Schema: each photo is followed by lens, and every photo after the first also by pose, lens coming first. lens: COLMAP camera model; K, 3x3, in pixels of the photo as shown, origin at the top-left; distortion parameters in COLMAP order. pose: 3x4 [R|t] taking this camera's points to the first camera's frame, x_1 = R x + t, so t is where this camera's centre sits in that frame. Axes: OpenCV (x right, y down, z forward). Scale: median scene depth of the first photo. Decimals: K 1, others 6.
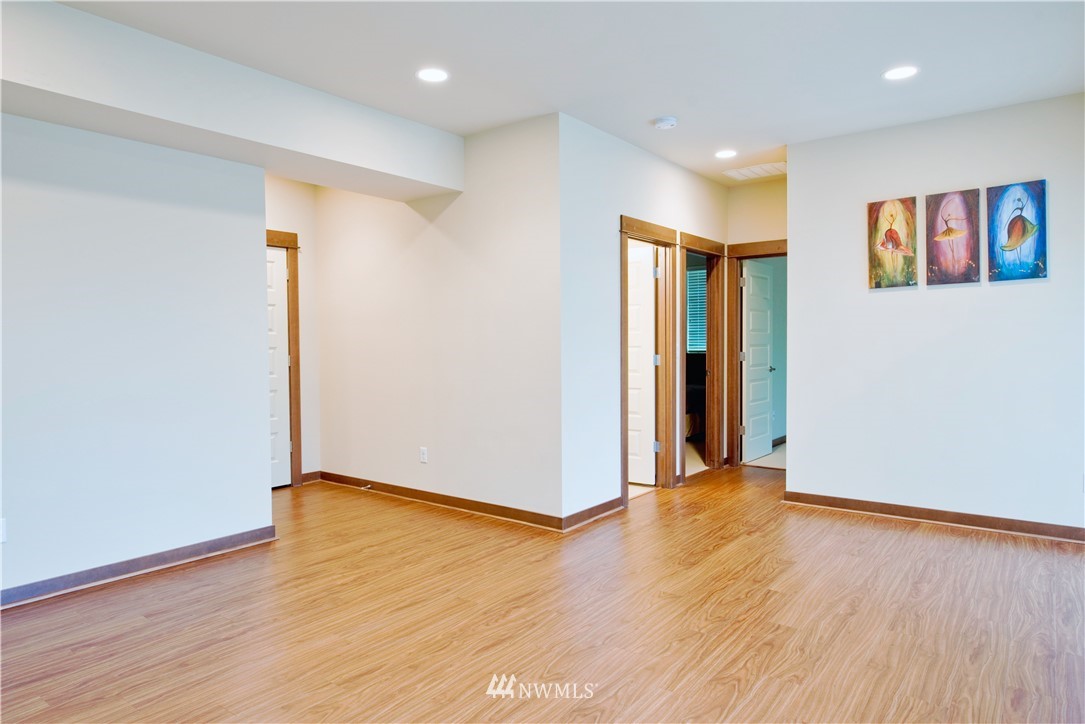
lens RADIAL K [[665.9, 0, 543.3], [0, 665.9, 360.2], [0, 0, 1]] dist [-0.001566, -0.000874]
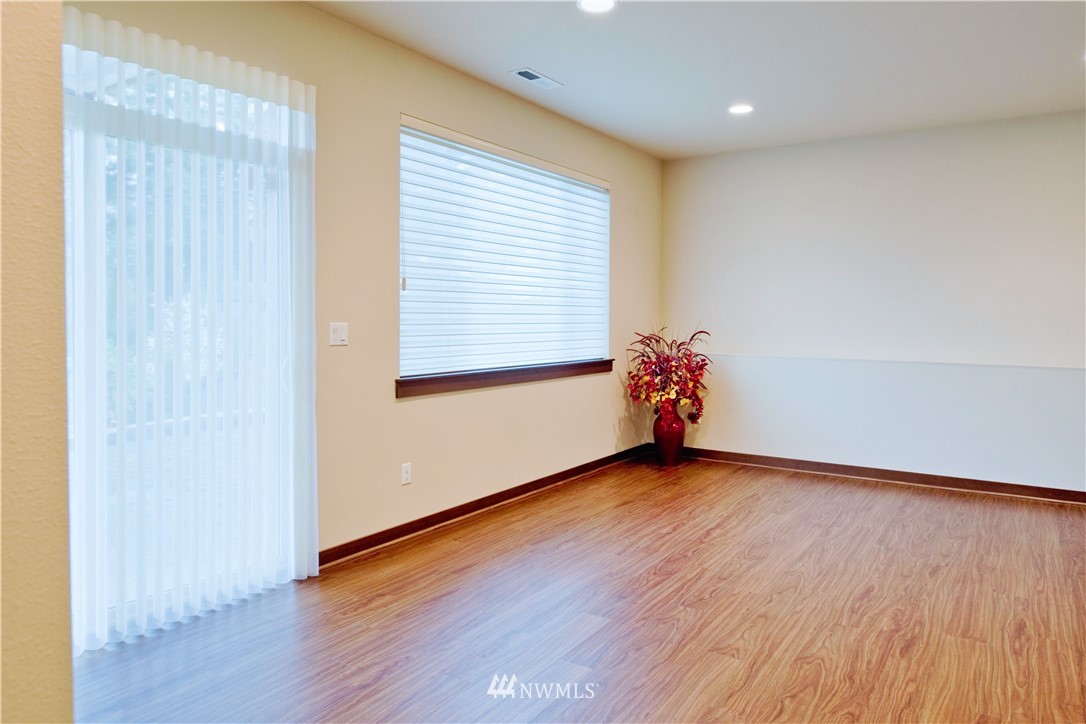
lens RADIAL K [[666.6, 0, 542.2], [0, 666.6, 362.1], [0, 0, 1]] dist [-0.001566, -0.000874]
pose [[-0.999394, 0.001620, -0.034765, 0.503210], [-0.001951, 0.994736, 0.102449, -0.071520], [0.034748, 0.102454, -0.994131, 2.027469]]
